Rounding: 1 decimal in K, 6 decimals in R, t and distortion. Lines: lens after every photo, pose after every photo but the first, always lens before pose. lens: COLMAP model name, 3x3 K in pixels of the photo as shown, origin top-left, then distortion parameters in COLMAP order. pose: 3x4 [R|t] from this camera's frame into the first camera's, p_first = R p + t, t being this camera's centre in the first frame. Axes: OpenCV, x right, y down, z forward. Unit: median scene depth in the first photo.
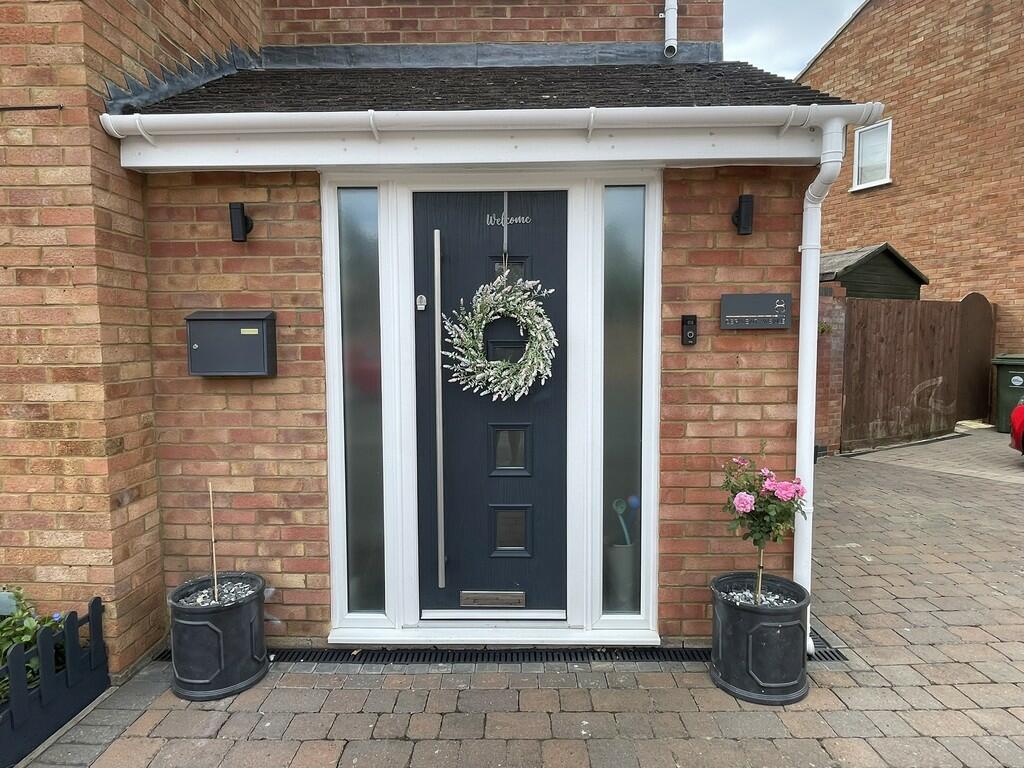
lens RADIAL K [[600.3, 0, 510.7], [0, 600.3, 383.4], [0, 0, 1]] dist [0.007317, -0.009259]
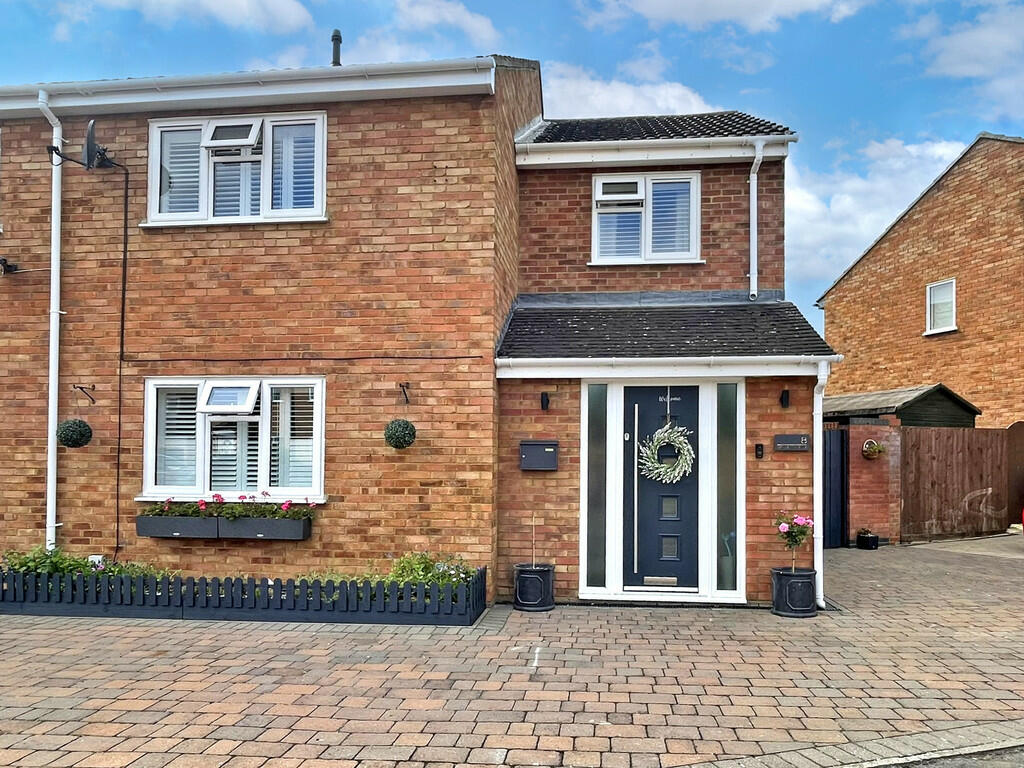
lens RADIAL K [[600.3, 0, 499.0], [0, 600.3, 452.7], [0, 0, 1]] dist [0.007317, -0.009259]
pose [[0.984570, 0.008787, -0.174769, -0.219370], [-0.022296, 0.996898, -0.075483, 0.090406], [0.173564, 0.078215, 0.981712, -1.145510]]
